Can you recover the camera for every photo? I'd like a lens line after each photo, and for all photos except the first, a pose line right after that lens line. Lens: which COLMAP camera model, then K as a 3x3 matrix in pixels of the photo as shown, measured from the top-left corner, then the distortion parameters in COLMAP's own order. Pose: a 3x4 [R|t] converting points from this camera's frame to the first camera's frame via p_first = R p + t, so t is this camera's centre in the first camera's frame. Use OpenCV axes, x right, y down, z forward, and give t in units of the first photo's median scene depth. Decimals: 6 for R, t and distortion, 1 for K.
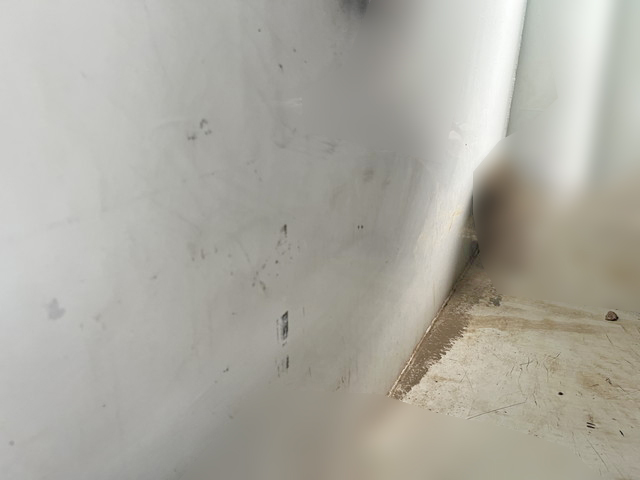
lens RADIAL K [[487.6, 0, 317.6], [0, 487.6, 240.6], [0, 0, 1]] dist [0.063501, -0.079389]
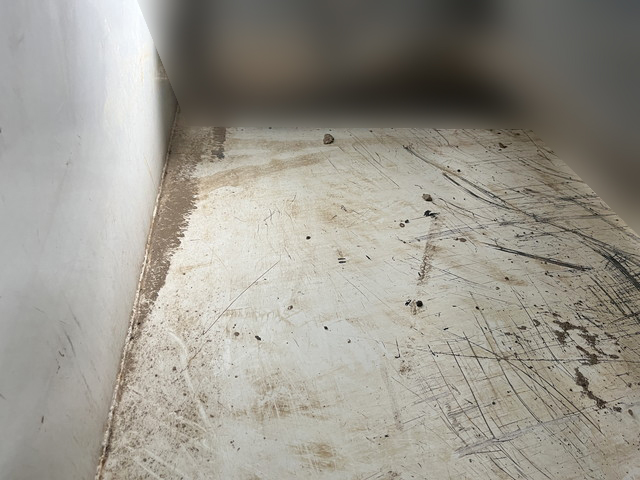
lens RADIAL K [[487.6, 0, 321.6], [0, 487.6, 242.1], [0, 0, 1]] dist [0.063501, -0.079389]
pose [[0.808454, -0.348121, 0.474568, 0.048277], [0.169509, 0.909875, 0.378674, -0.036322], [-0.563622, -0.225697, 0.794602, 0.194137]]
